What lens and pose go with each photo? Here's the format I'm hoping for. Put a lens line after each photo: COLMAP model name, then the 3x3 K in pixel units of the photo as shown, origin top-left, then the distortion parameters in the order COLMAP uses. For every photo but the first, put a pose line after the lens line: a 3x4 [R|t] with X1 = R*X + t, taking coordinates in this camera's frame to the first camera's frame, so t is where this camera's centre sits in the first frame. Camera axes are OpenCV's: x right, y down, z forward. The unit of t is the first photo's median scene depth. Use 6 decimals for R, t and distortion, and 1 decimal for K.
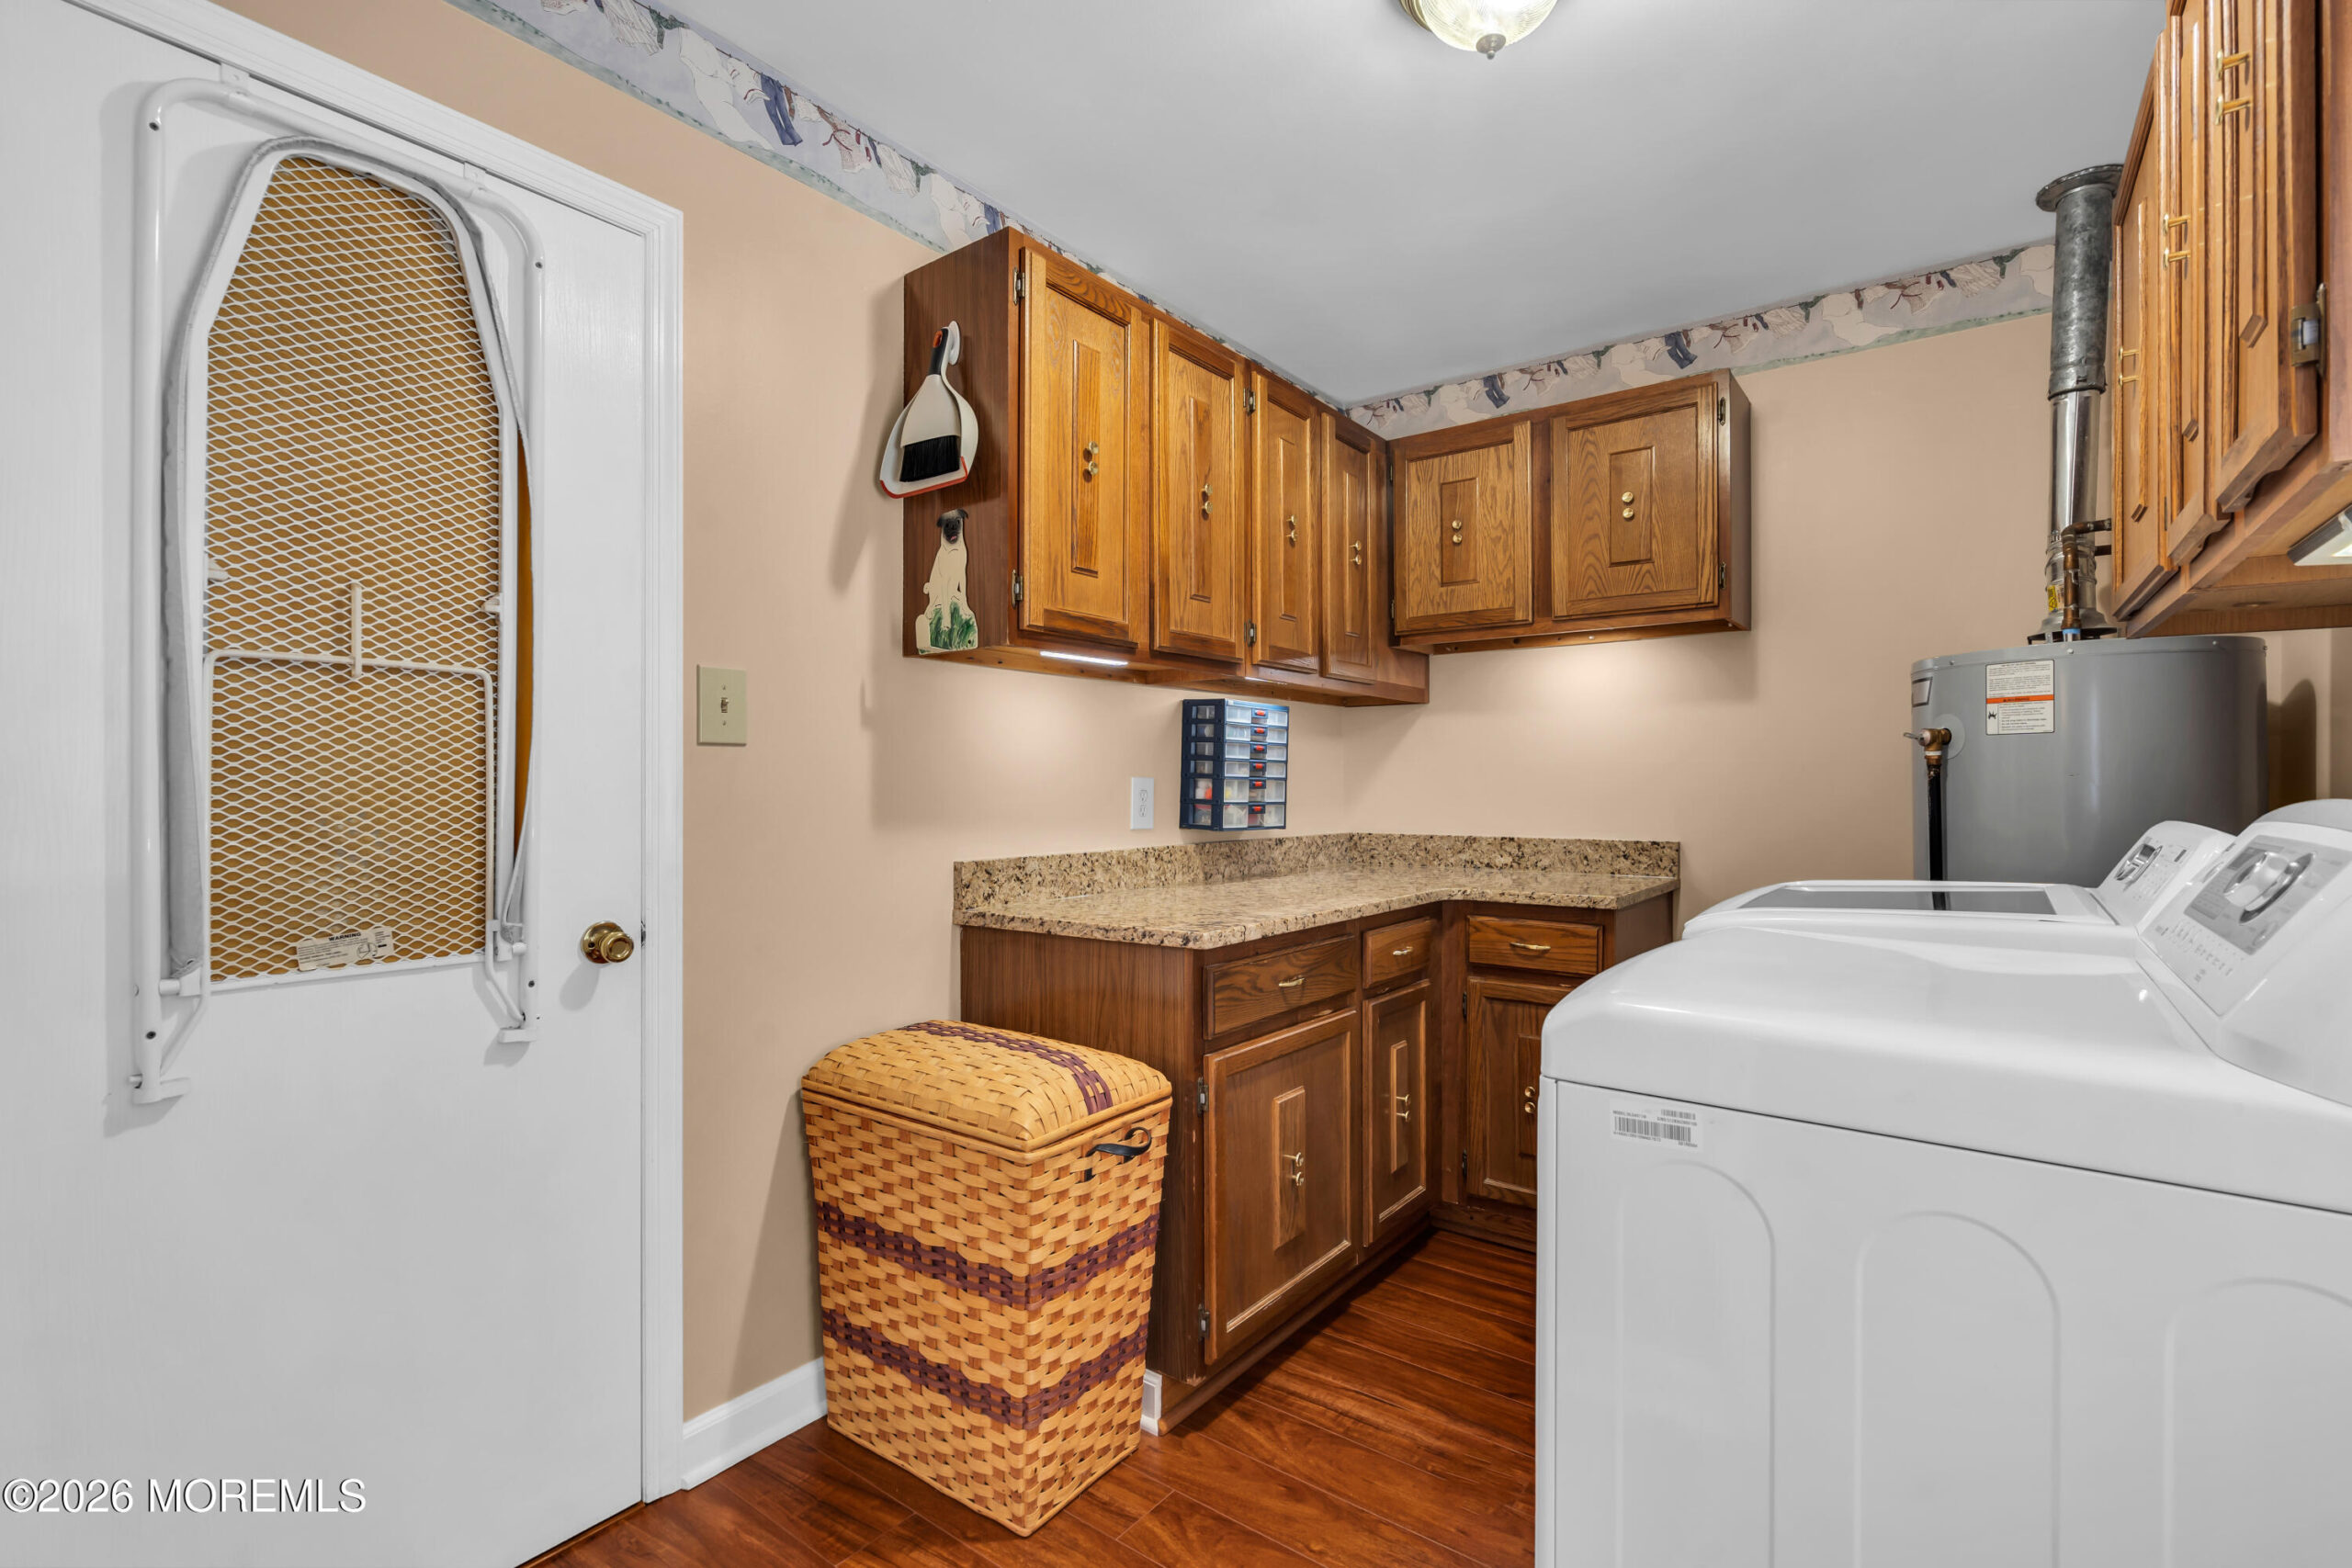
lens RADIAL K [[1070.1, 0, 1173.7], [0, 1070.1, 783.1], [0, 0, 1]] dist [-0.003310, 0.001711]
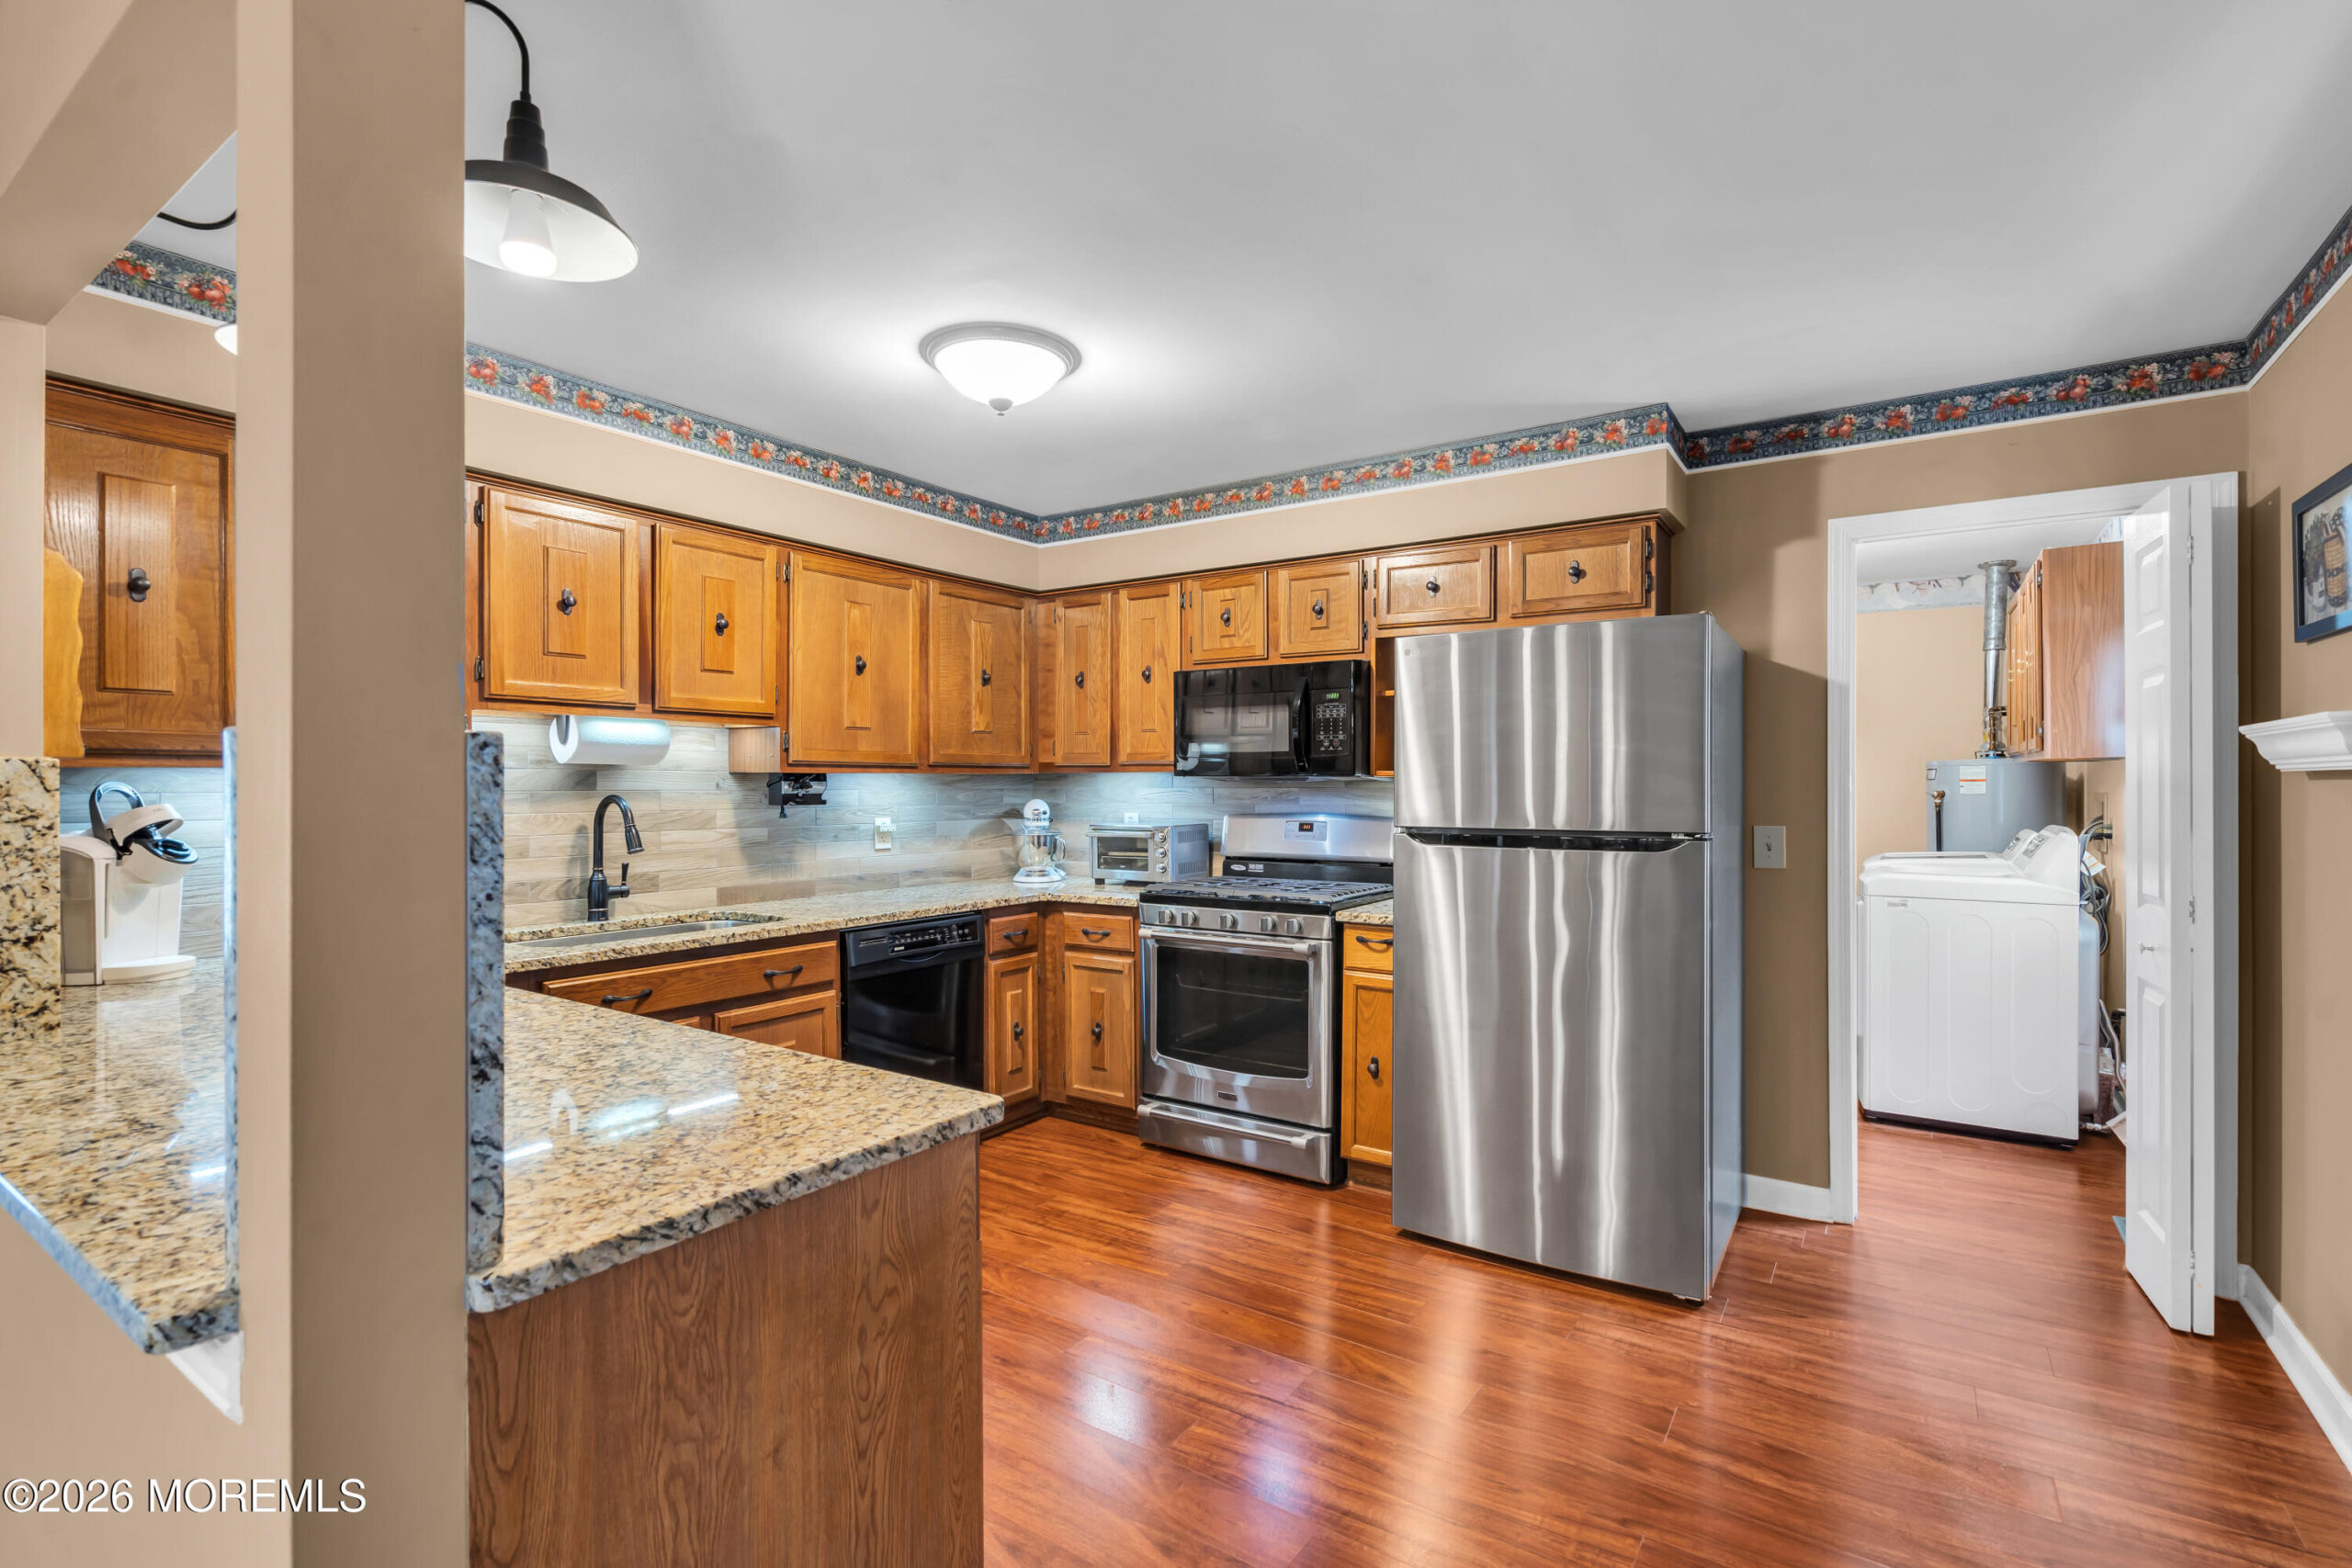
lens RADIAL K [[1070.1, 0, 1178.3], [0, 1070.1, 786.7], [0, 0, 1]] dist [-0.003310, 0.001711]
pose [[0.998704, -0.002860, 0.050810, -0.967682], [0.002956, 0.999994, -0.001830, -0.052024], [-0.050804, 0.001978, 0.998707, -1.139177]]
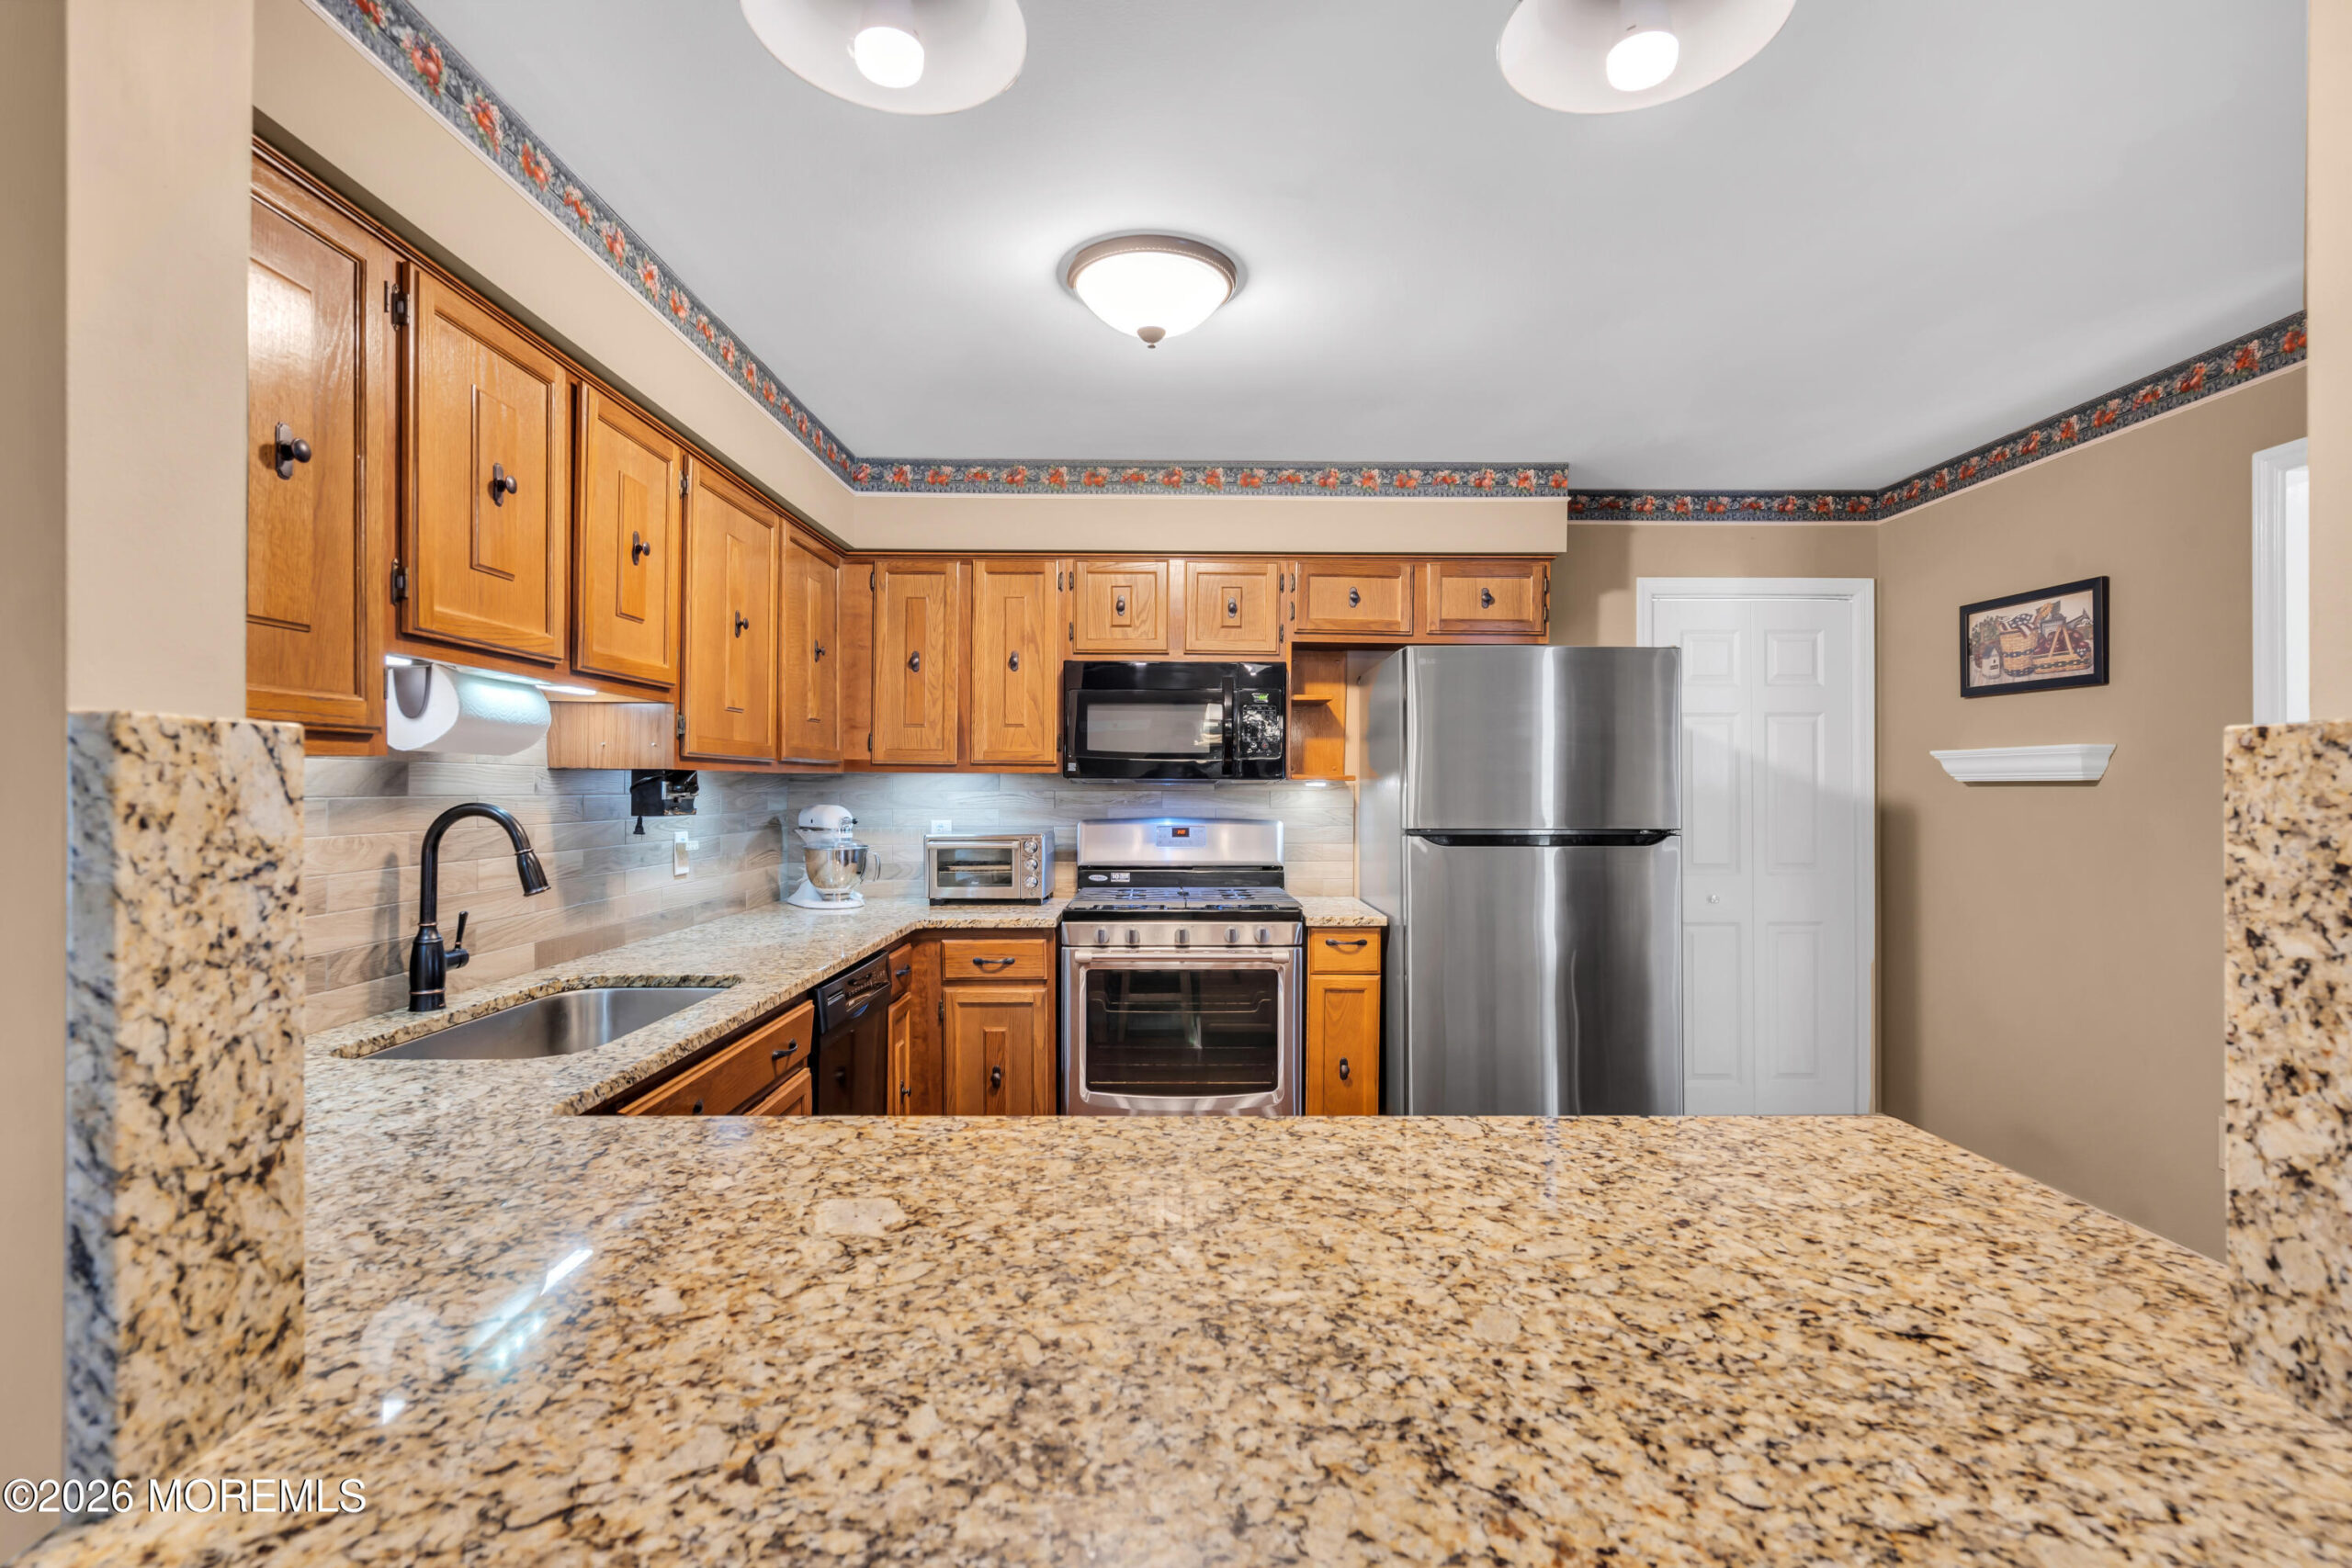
lens RADIAL K [[1095.6, 0, 1187.9], [0, 1095.6, 777.7], [0, 0, 1]] dist [-0.004486, 0.002555]
pose [[0.792924, 0.004452, 0.609305, -1.622742], [0.002311, 0.999944, -0.010313, -0.055285], [-0.609317, 0.009586, 0.792869, -0.807603]]
